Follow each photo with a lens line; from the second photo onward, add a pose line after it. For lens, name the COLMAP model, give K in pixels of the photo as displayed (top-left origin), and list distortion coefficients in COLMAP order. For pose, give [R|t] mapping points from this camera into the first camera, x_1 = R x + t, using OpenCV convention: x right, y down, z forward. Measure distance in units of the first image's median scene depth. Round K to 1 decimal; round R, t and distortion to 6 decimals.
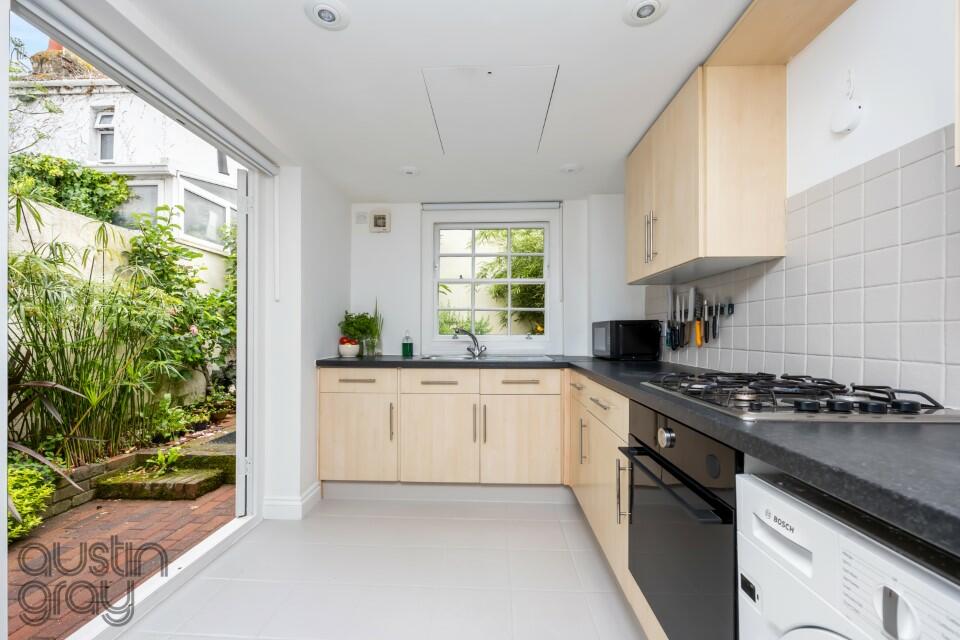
lens RADIAL K [[394.8, 0, 478.7], [0, 394.8, 336.7], [0, 0, 1]] dist [-0.000025, -0.000010]
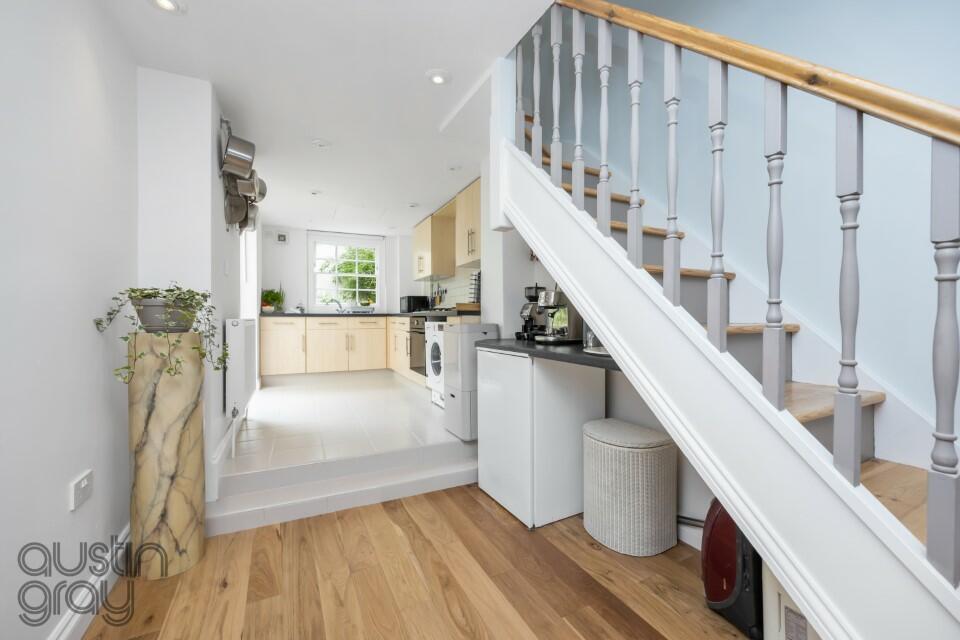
lens RADIAL K [[382.6, 0, 480.0], [0, 382.6, 320.0], [0, 0, 1]] dist [0.000365, 0.000004]
pose [[0.887740, -0.006081, 0.460305, -0.262021], [0.005357, 0.999982, 0.002880, 0.078772], [-0.460314, -0.000091, 0.887756, -0.966111]]
